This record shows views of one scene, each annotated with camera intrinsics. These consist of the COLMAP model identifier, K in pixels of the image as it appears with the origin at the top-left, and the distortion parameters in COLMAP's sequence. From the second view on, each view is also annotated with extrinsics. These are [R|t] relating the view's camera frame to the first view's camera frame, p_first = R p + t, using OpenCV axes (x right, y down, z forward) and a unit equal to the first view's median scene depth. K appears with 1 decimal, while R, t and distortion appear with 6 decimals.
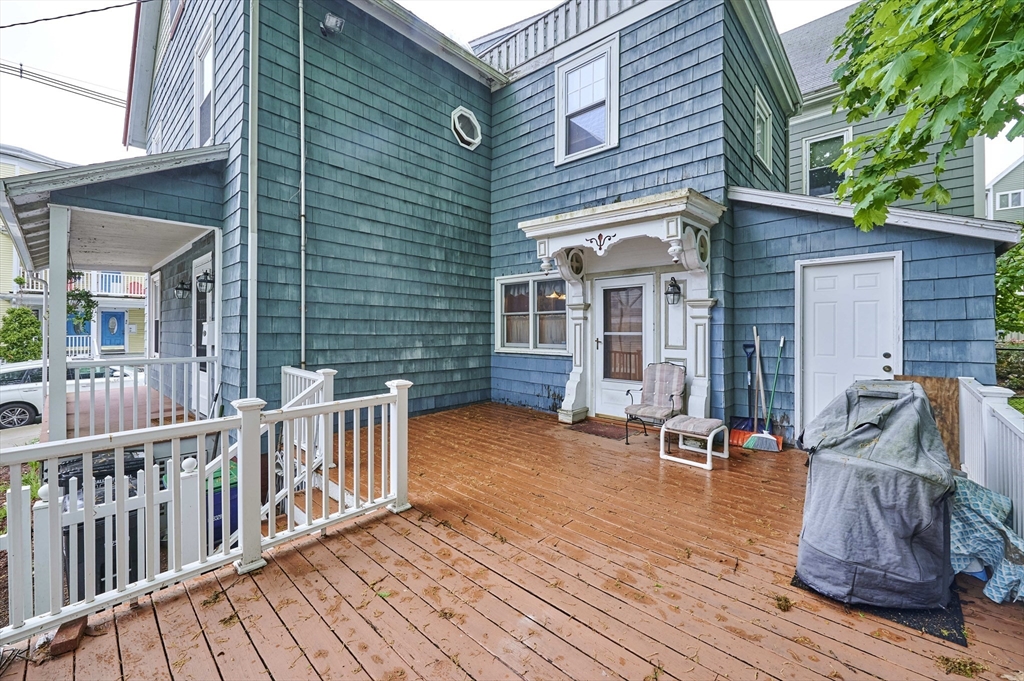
lens RADIAL K [[412.2, 0, 509.9], [0, 412.2, 330.7], [0, 0, 1]] dist [-0.000417, -0.000070]
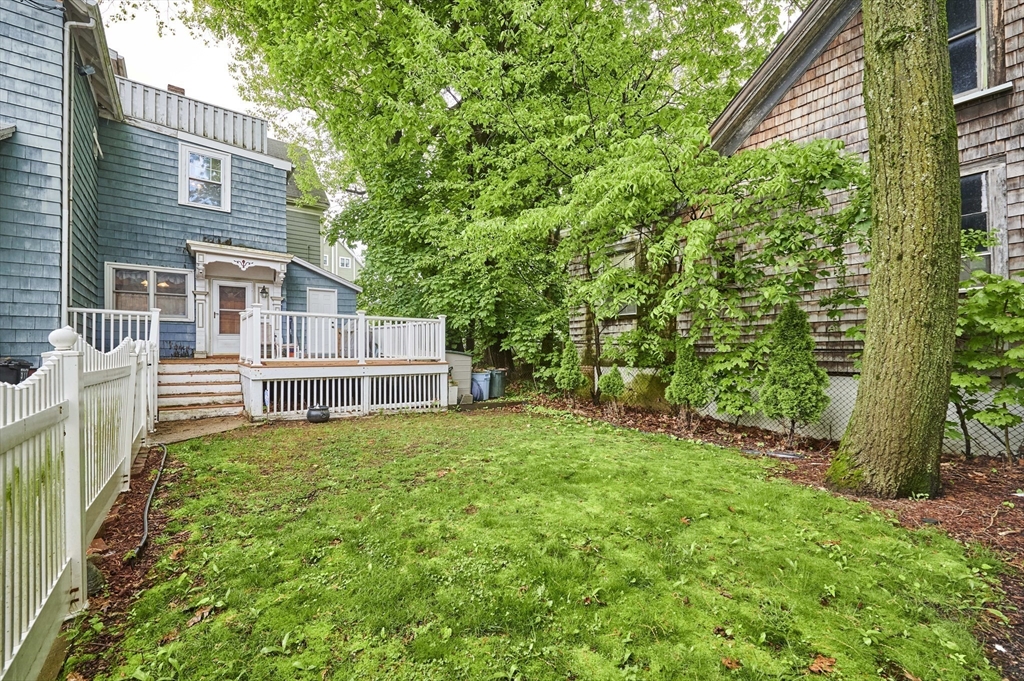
lens RADIAL K [[418.8, 0, 512.0], [0, 418.8, 340.5], [0, 0, 1]] dist [0.001674, 0.000134]
pose [[0.149070, 0.023587, 0.988545, -1.527868], [0.011157, 0.999612, -0.025534, 0.223390], [-0.988764, 0.014835, 0.148749, -0.609845]]
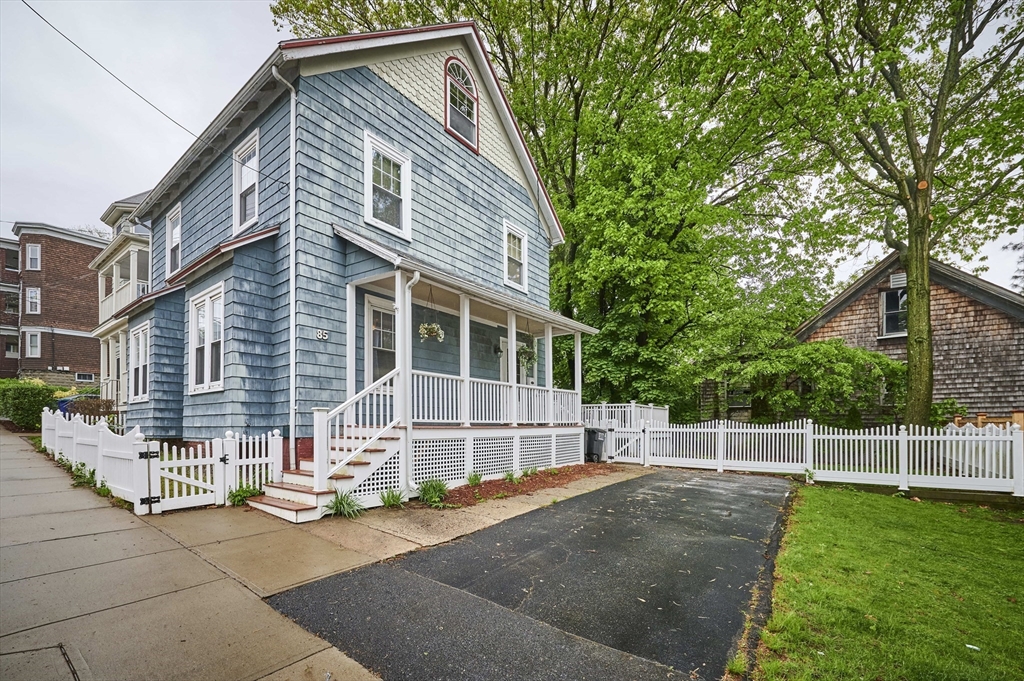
lens RADIAL K [[427.0, 0, 511.2], [0, 427.0, 424.7], [0, 0, 1]] dist [-0.001144, -0.000124]
pose [[-0.103895, 0.005233, 0.994575, -2.847619], [0.002942, 0.999983, -0.004954, 0.227886], [-0.994584, 0.002411, -0.103909, 1.288322]]
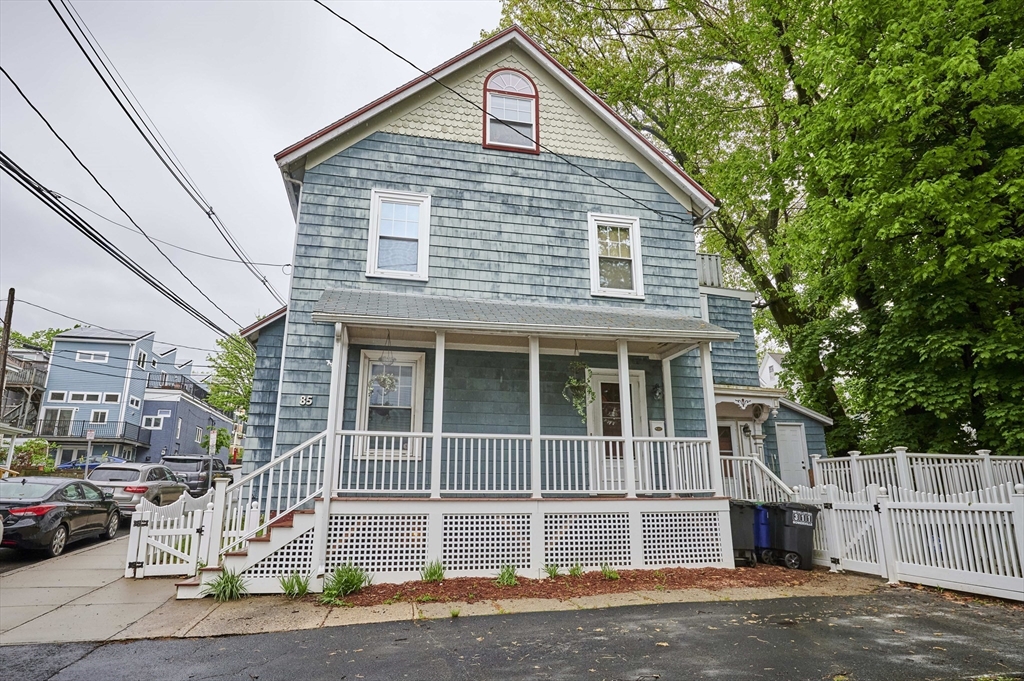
lens RADIAL K [[603.7, 0, 512.0], [0, 603.7, 340.5], [0, 0, 1]] dist [-0.000969, -0.000416]
pose [[0.569057, 0.212194, 0.794448, -2.601802], [0.000251, 0.966087, -0.258218, 0.234632], [-0.822298, 0.147140, 0.549705, 0.226847]]
